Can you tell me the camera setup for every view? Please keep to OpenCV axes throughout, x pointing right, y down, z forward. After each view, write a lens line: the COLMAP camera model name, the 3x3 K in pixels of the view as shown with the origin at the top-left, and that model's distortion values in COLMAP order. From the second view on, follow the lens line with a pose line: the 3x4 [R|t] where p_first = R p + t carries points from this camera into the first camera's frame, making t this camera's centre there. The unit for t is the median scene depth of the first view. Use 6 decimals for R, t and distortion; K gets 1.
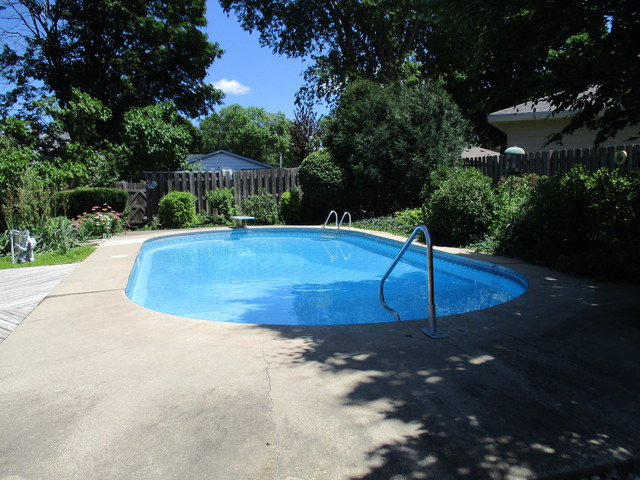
lens RADIAL K [[545.7, 0, 321.2], [0, 545.7, 239.0], [0, 0, 1]] dist [-0.020803, -0.004533]
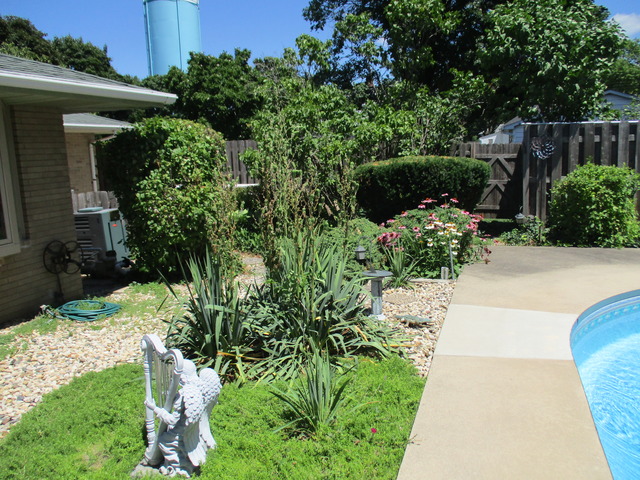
lens RADIAL K [[545.7, 0, 321.3], [0, 545.7, 240.4], [0, 0, 1]] dist [-0.020803, -0.004533]
pose [[0.837828, 0.089218, -0.538595, -0.208076], [-0.043938, 0.994375, 0.096370, -0.058297], [0.544163, -0.057077, 0.837036, 0.489380]]
